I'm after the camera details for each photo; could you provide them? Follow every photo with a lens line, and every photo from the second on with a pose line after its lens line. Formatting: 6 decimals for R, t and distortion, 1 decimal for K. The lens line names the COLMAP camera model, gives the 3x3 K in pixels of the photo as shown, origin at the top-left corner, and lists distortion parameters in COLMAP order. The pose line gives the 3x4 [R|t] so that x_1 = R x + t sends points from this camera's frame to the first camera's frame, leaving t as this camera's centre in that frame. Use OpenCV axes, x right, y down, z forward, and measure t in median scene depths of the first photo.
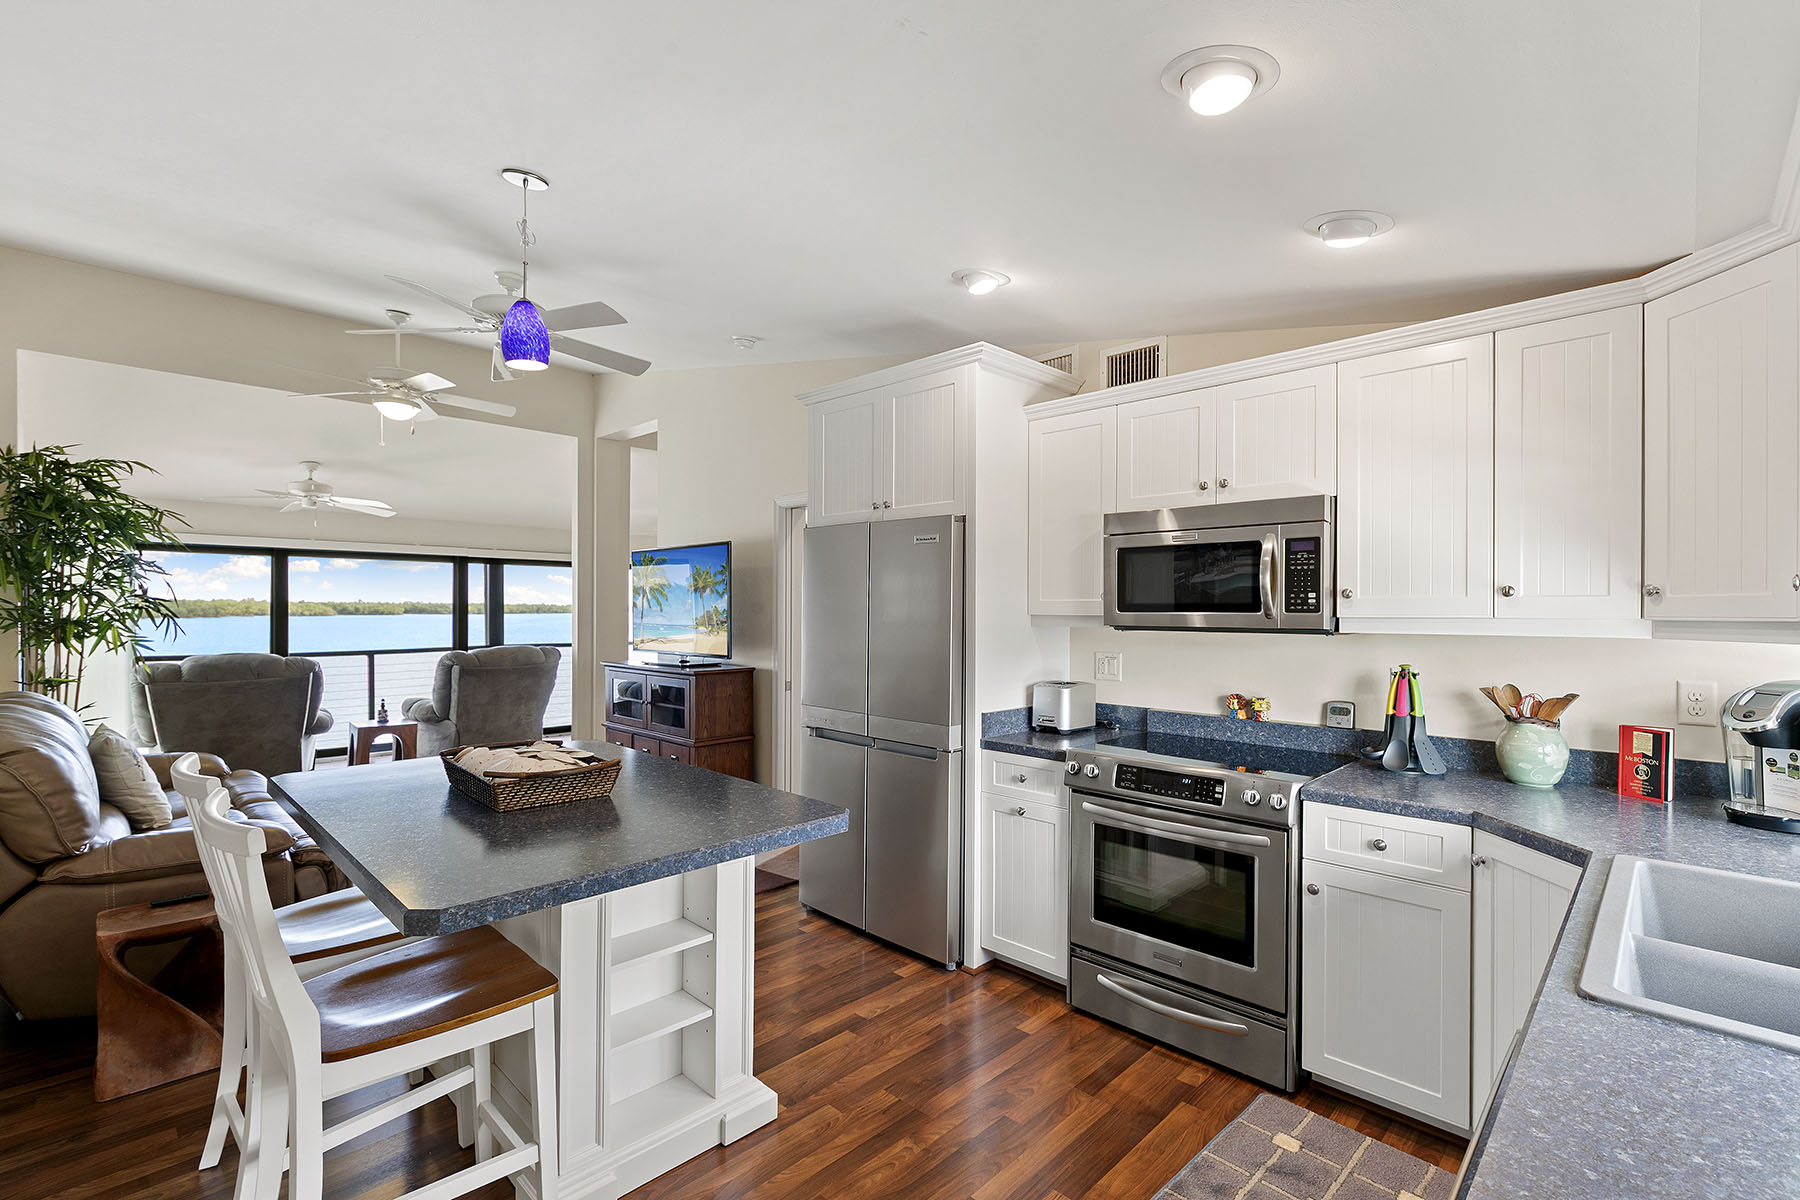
lens RADIAL K [[809.8, 0, 892.6], [0, 809.8, 611.8], [0, 0, 1]] dist [0.009446, -0.002739]
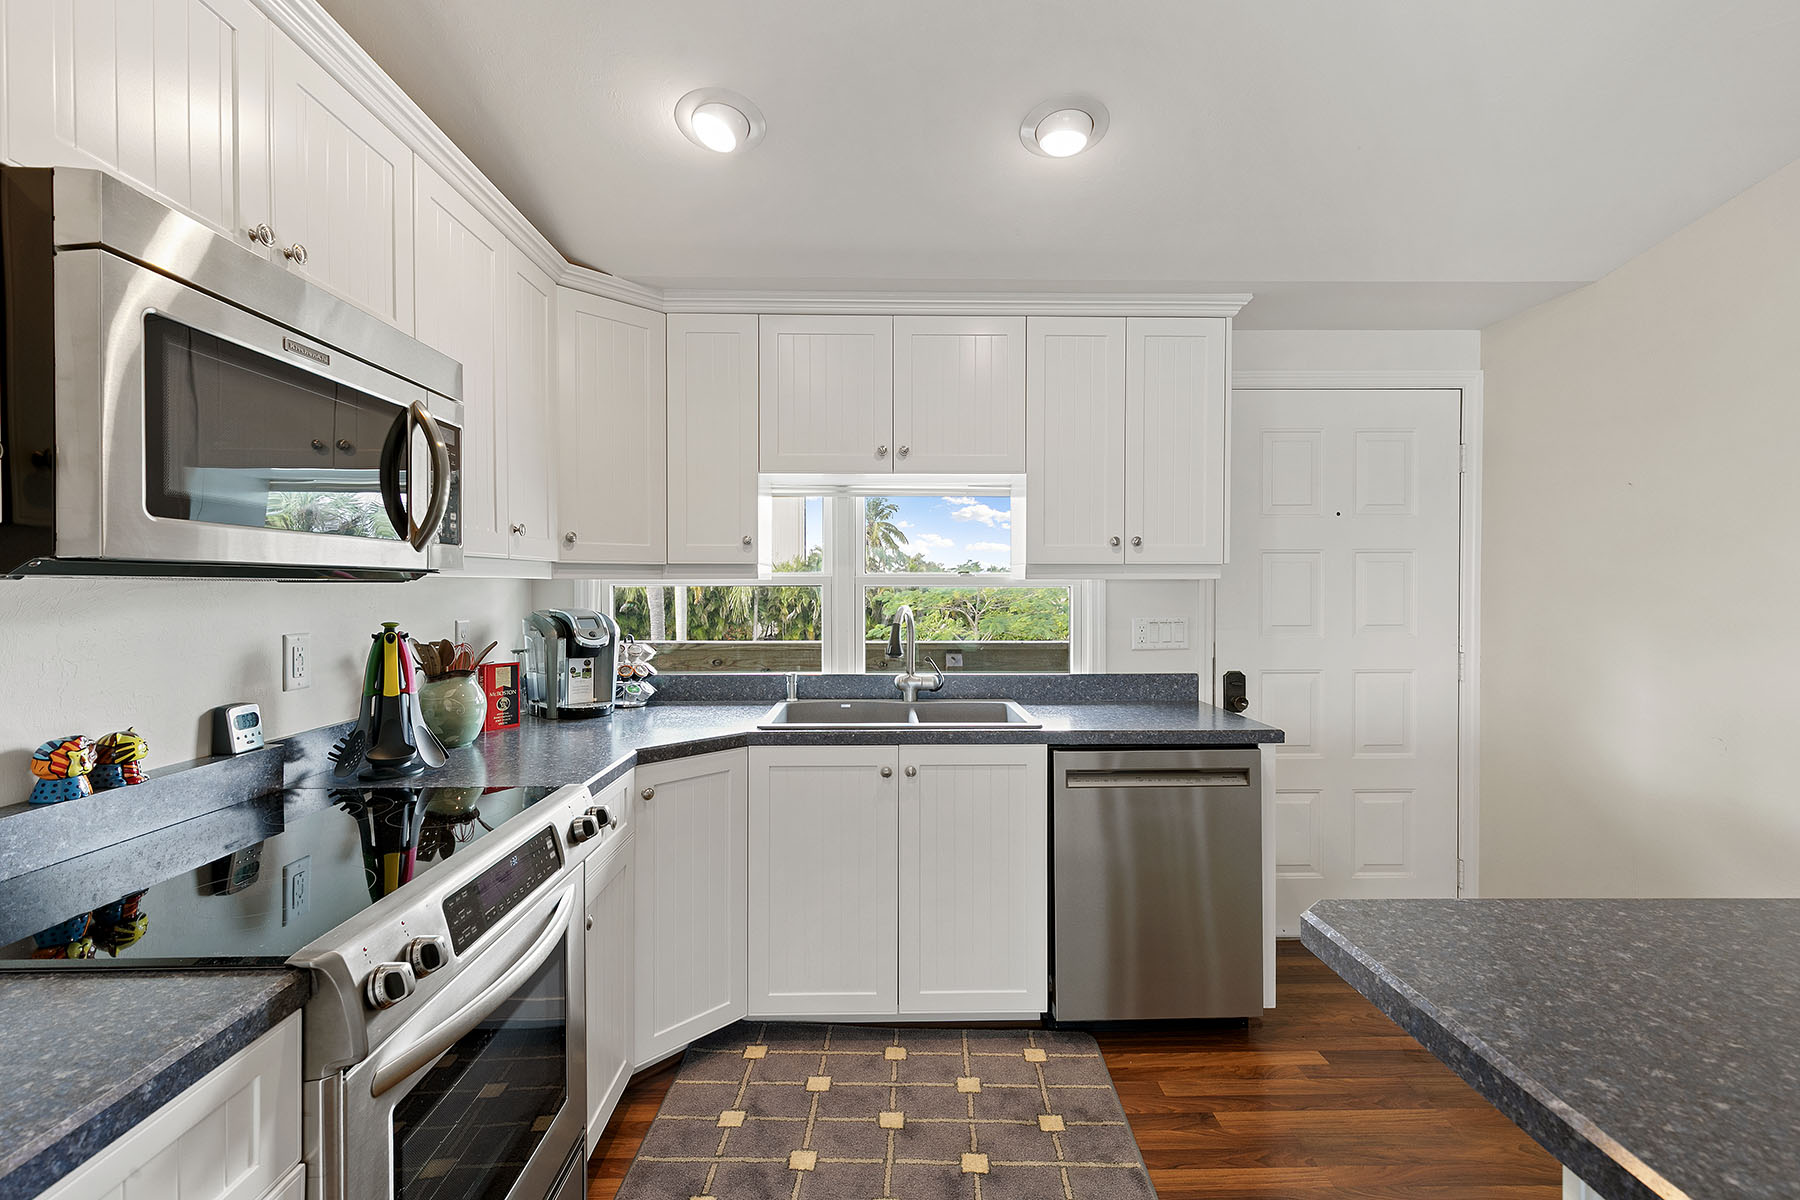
lens RADIAL K [[809.8, 0, 902.2], [0, 809.8, 591.7], [0, 0, 1]] dist [0.009446, -0.002739]
pose [[-0.720706, -0.007483, 0.693201, -0.126955], [0.000302, 0.999938, 0.011108, 0.022755], [-0.693241, 0.008216, -0.720659, 0.874240]]
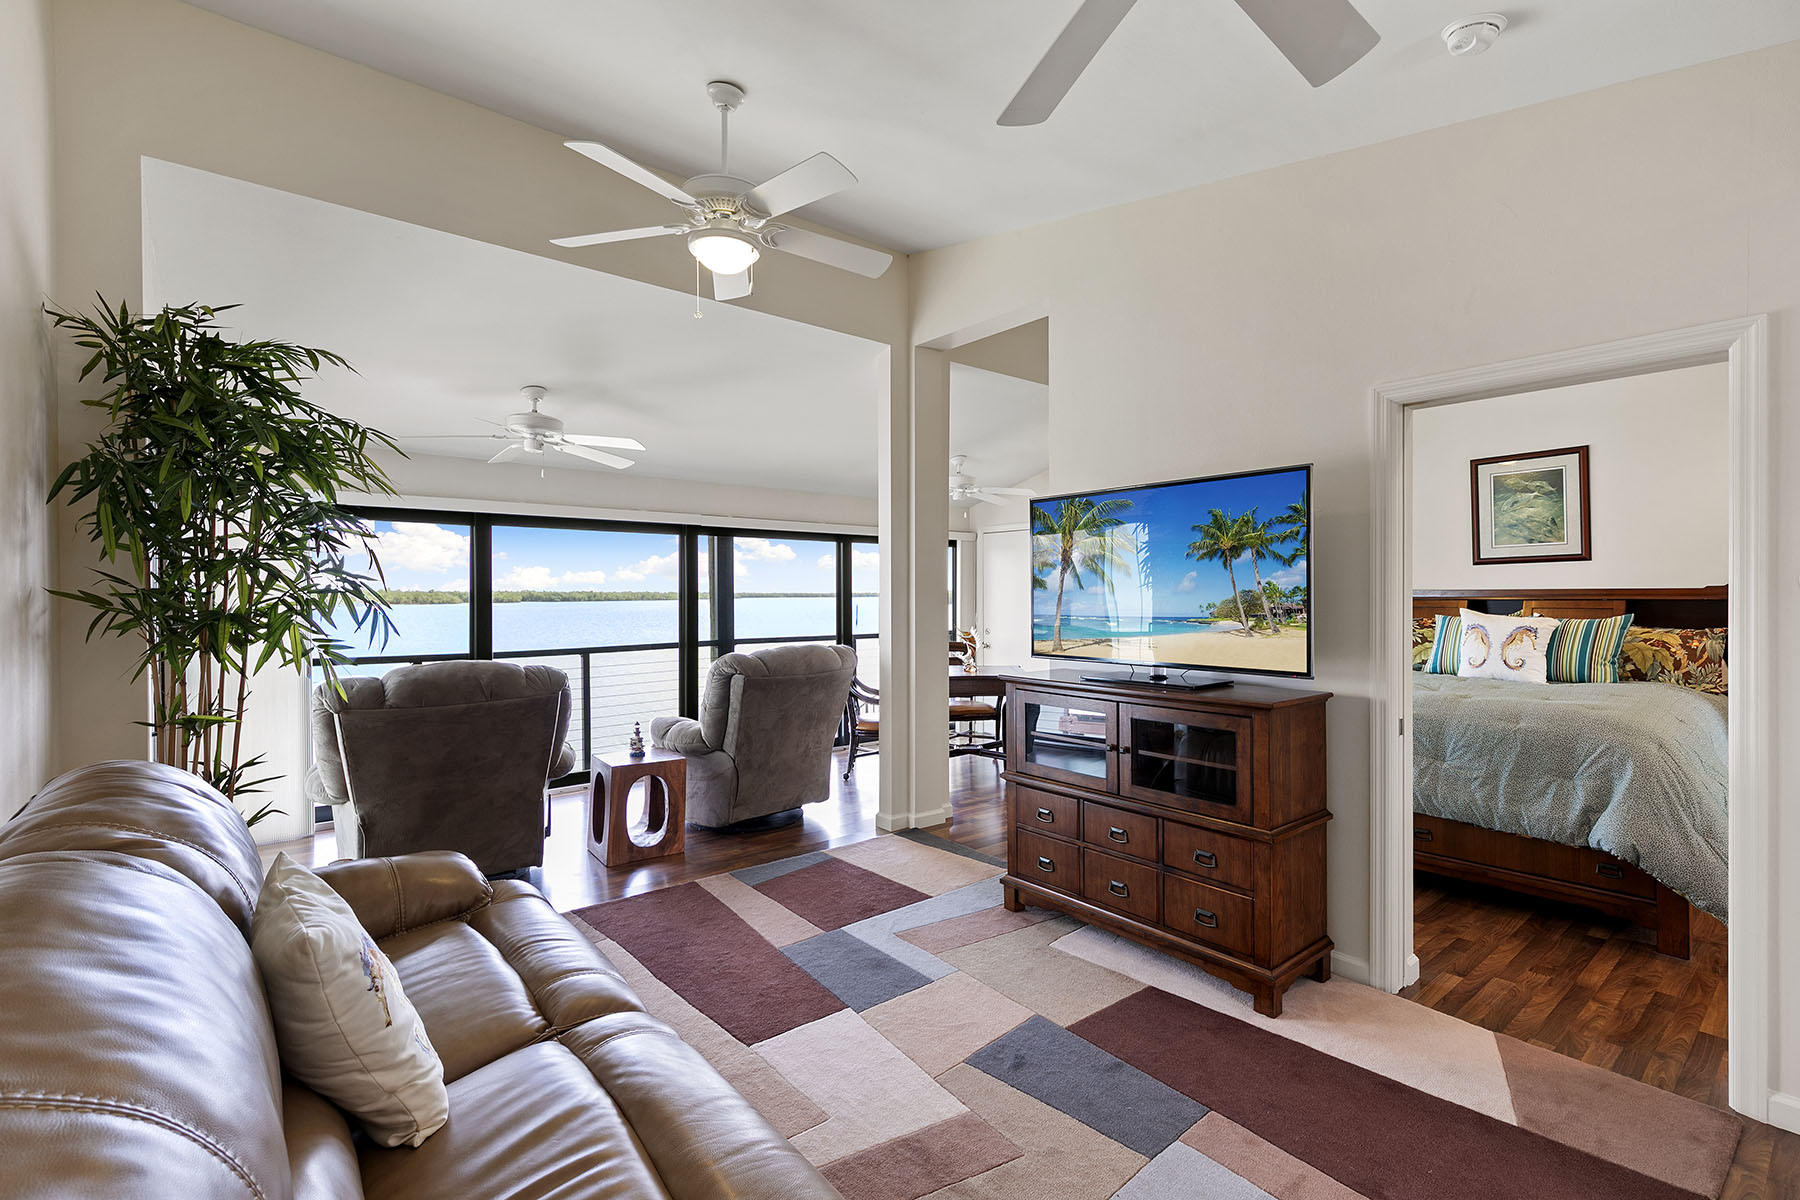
lens RADIAL K [[809.8, 0, 899.1], [0, 809.8, 596.9], [0, 0, 1]] dist [0.009446, -0.002739]
pose [[0.994391, -0.006251, -0.105579, -0.601135], [0.006260, 0.999980, -0.000247, 0.002558], [0.105579, -0.000415, 0.994411, 0.606427]]
